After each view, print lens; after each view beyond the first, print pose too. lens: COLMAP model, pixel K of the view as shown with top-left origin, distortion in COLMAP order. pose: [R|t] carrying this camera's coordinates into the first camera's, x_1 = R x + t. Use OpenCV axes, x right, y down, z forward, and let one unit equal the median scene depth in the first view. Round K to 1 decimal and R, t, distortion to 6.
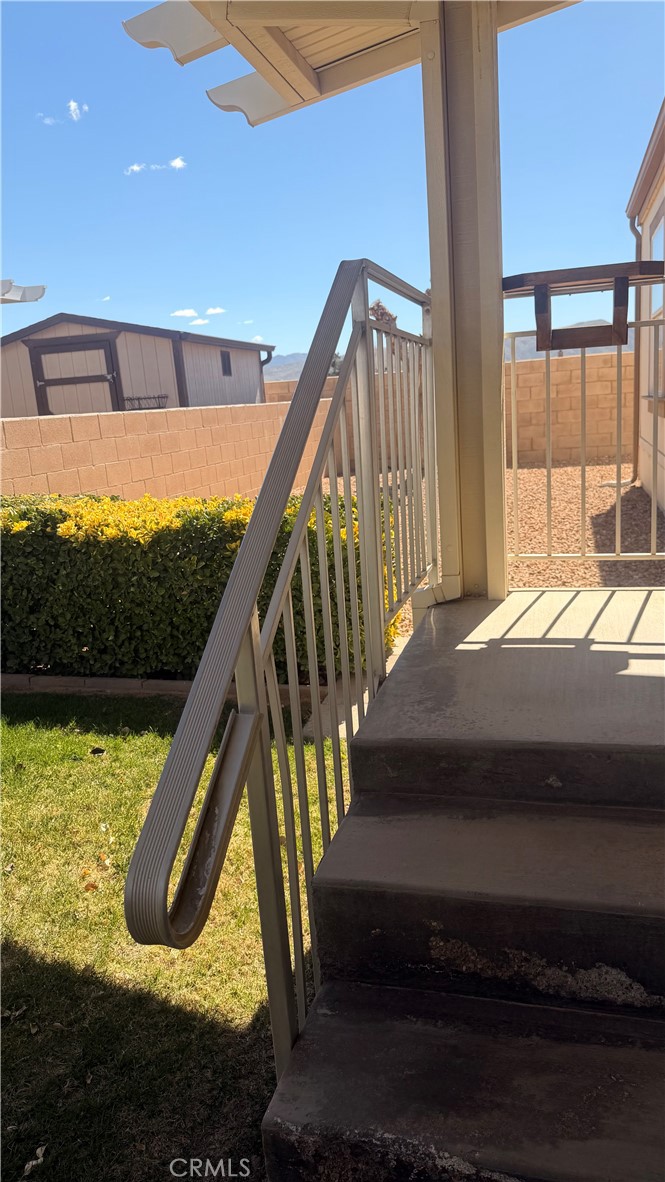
lens RADIAL K [[811.7, 0, 322.9], [0, 811.7, 587.3], [0, 0, 1]] dist [0.100422, -0.177318]
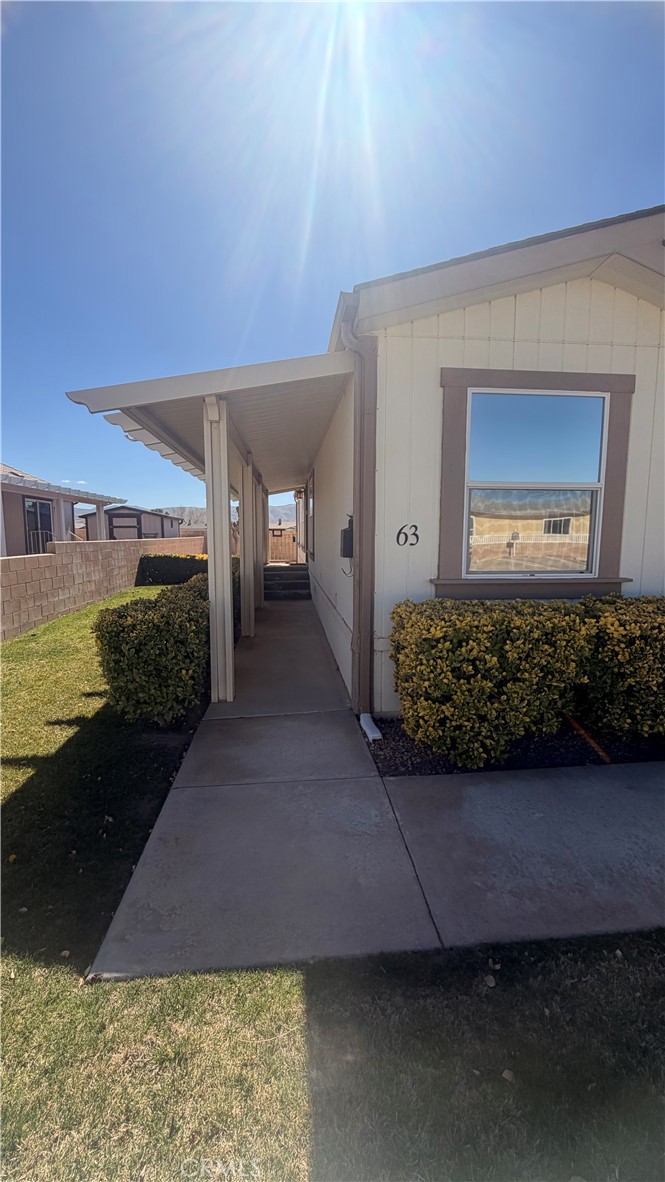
lens RADIAL K [[470.8, 0, 332.5], [0, 470.8, 591.0], [0, 0, 1]] dist [0.000652, -0.000054]
pose [[0.928334, 0.030017, 0.370534, -0.227385], [0.015829, 0.992639, -0.120071, 0.207172], [-0.371411, 0.117331, 0.921025, -0.873117]]
